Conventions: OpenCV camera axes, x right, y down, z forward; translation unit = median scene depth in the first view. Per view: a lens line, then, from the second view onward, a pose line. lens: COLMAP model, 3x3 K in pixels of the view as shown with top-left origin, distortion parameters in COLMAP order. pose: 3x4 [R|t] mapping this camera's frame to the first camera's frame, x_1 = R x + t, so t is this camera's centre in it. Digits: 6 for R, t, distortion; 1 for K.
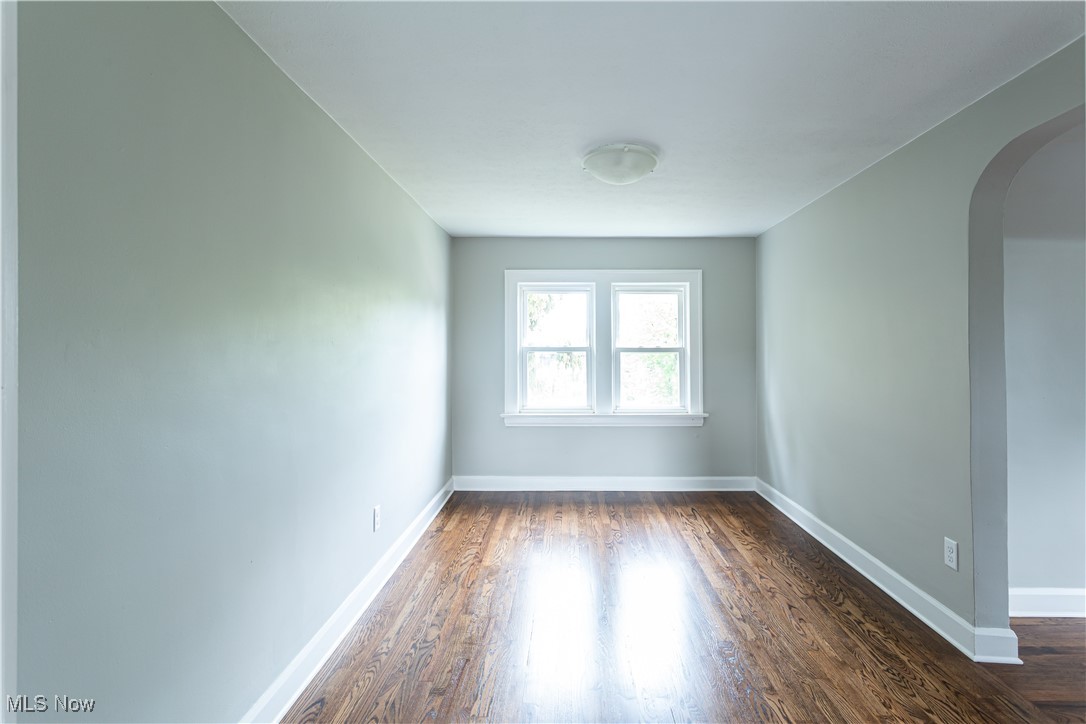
lens RADIAL K [[538.1, 0, 553.2], [0, 538.1, 346.7], [0, 0, 1]] dist [0.004562, 0.002303]
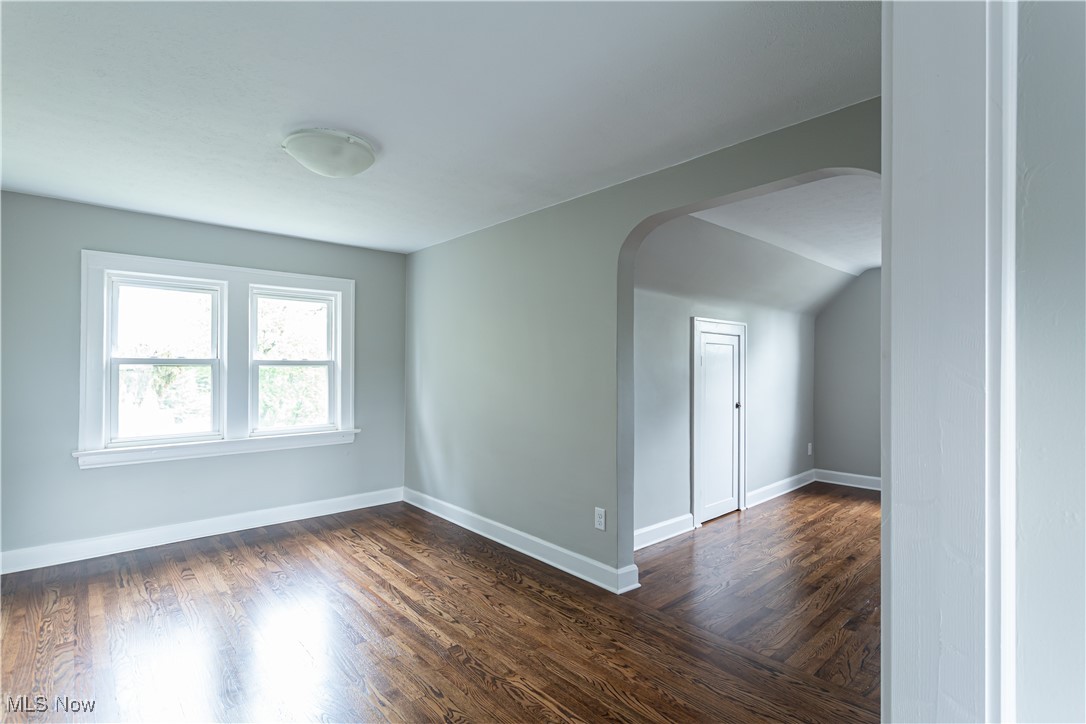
lens RADIAL K [[538.1, 0, 541.0], [0, 538.1, 360.3], [0, 0, 1]] dist [0.004562, 0.002303]
pose [[0.735606, 0.008896, 0.677351, -0.155416], [-0.009099, 0.999953, -0.003251, 0.000749], [-0.677349, -0.003772, 0.735653, 0.078103]]
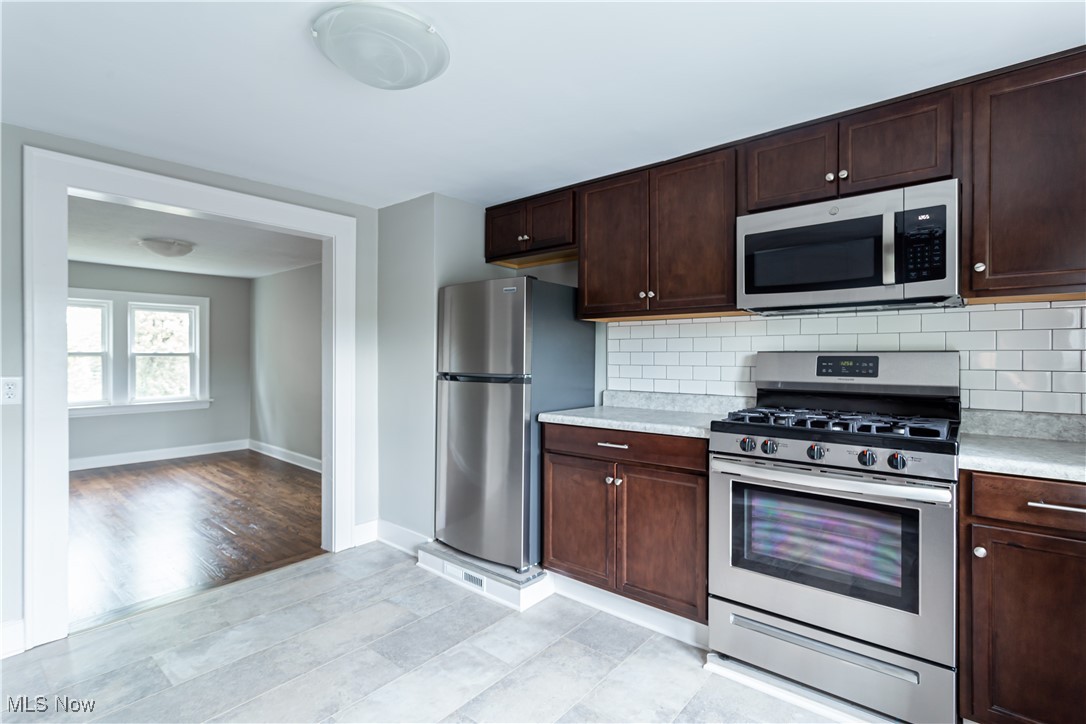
lens RADIAL K [[538.1, 0, 553.4], [0, 538.1, 355.2], [0, 0, 1]] dist [0.004562, 0.002303]
pose [[0.635397, 0.000597, 0.772186, -0.293348], [-0.011840, 0.999890, 0.008969, -0.018531], [-0.772095, -0.014841, 0.635334, -0.724879]]
